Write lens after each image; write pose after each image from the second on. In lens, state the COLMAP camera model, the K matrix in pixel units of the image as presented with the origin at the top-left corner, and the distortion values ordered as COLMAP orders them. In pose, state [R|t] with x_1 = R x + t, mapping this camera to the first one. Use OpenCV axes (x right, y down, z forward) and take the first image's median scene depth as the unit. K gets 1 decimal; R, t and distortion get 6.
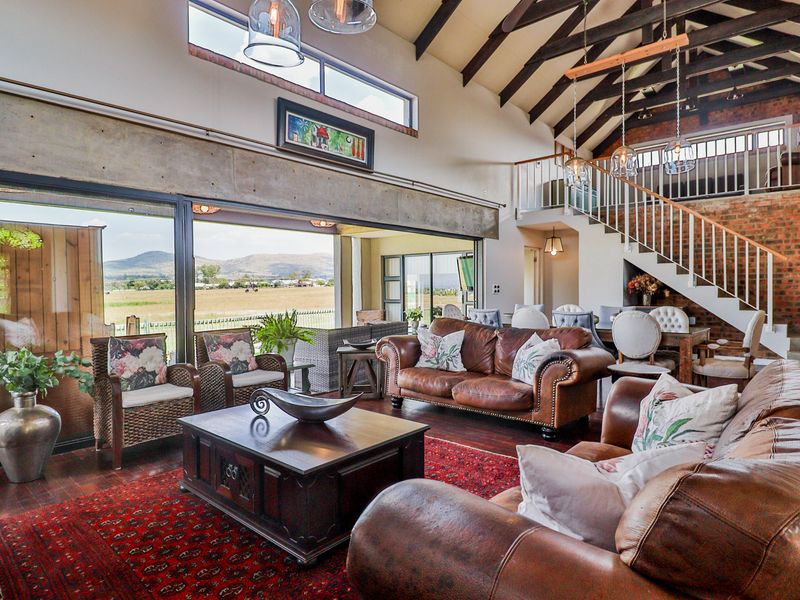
lens RADIAL K [[462.3, 0, 400.4], [0, 462.3, 296.6], [0, 0, 1]] dist [-0.005850, -0.003062]
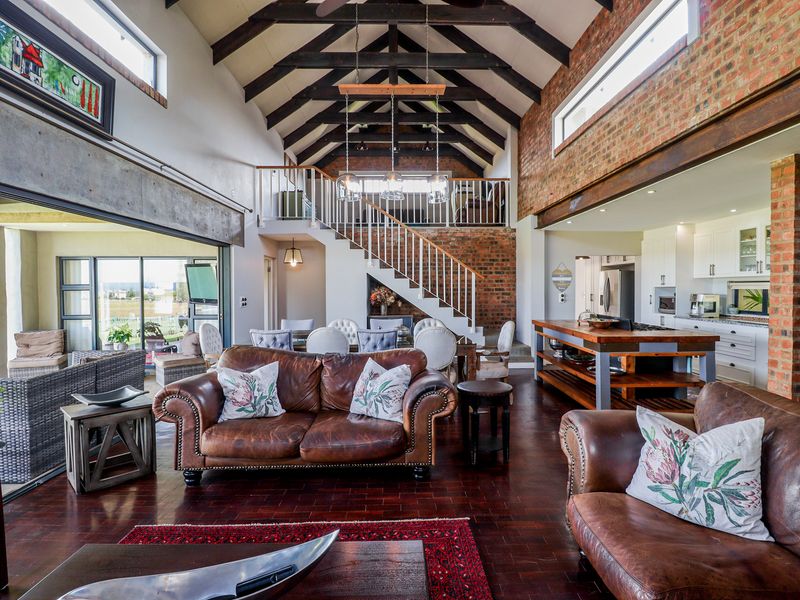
lens RADIAL K [[419.4, 0, 405.8], [0, 419.4, 296.9], [0, 0, 1]] dist [-0.005089, -0.011327]
pose [[0.736937, -0.010501, 0.675880, -0.133834], [0.014294, 0.999898, -0.000050, -0.025744], [-0.675810, 0.009698, 0.737012, 0.217118]]
